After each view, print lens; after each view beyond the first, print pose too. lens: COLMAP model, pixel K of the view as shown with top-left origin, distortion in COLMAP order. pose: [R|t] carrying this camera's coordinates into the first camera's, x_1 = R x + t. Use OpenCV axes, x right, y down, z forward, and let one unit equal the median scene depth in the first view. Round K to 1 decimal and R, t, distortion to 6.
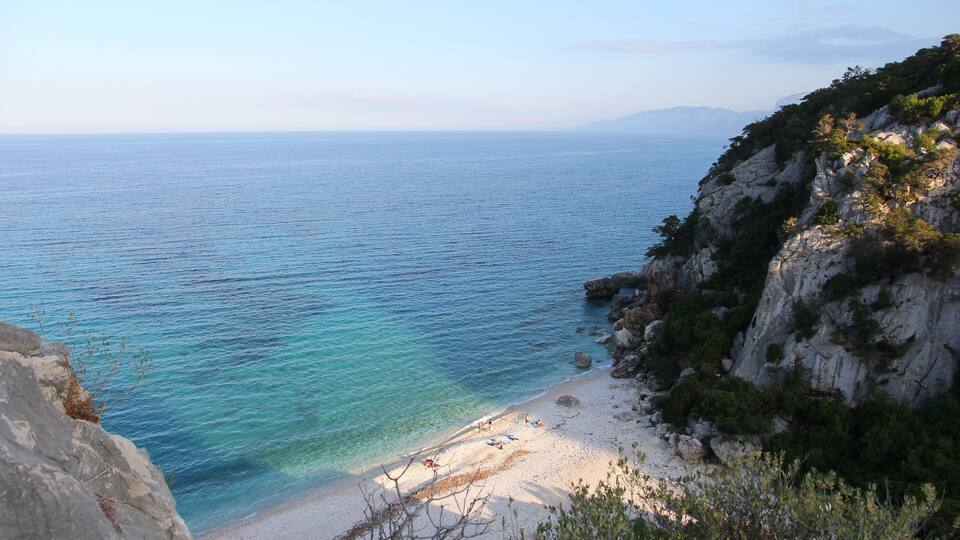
lens RADIAL K [[725.0, 0, 465.8], [0, 725.0, 269.2], [0, 0, 1]] dist [-0.039719, 0.002117]
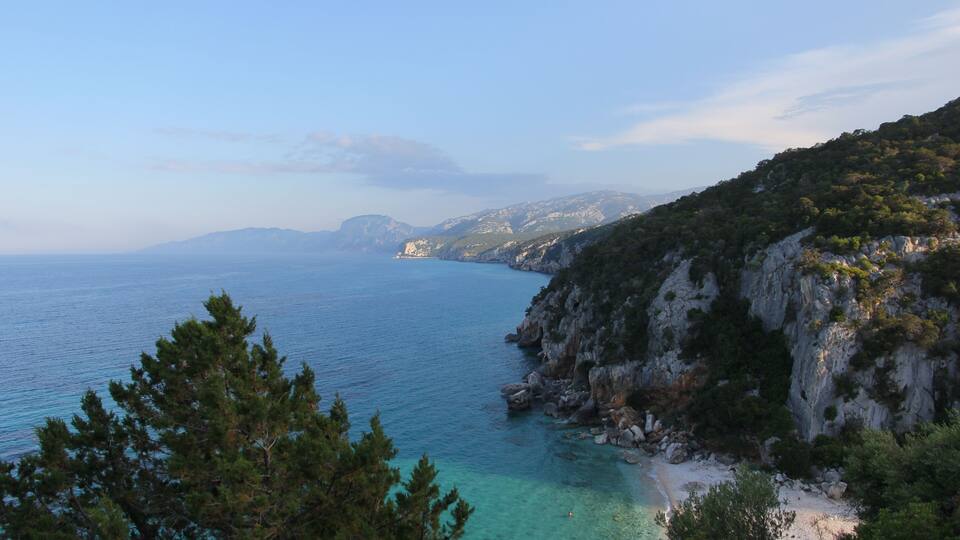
lens RADIAL K [[731.4, 0, 480.1], [0, 731.4, 257.7], [0, 0, 1]] dist [-0.111194, 0.109998]
pose [[0.782182, -0.016658, 0.622828, -1.008553], [0.126564, 0.983048, -0.132654, -0.088923], [-0.610060, 0.182588, 0.771031, 0.268799]]
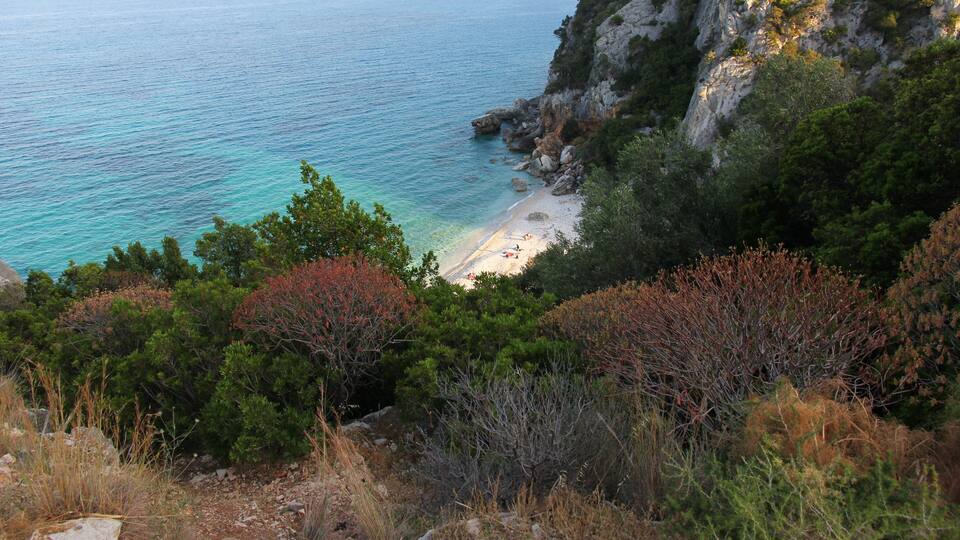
lens RADIAL K [[731.4, 0, 480.1], [0, 731.4, 257.7], [0, 0, 1]] dist [-0.111194, 0.109998]
pose [[0.930596, -0.137488, 0.339245, -0.420046], [0.070287, 0.976651, 0.203009, -0.002372], [-0.359236, -0.165075, 0.918531, -0.089369]]
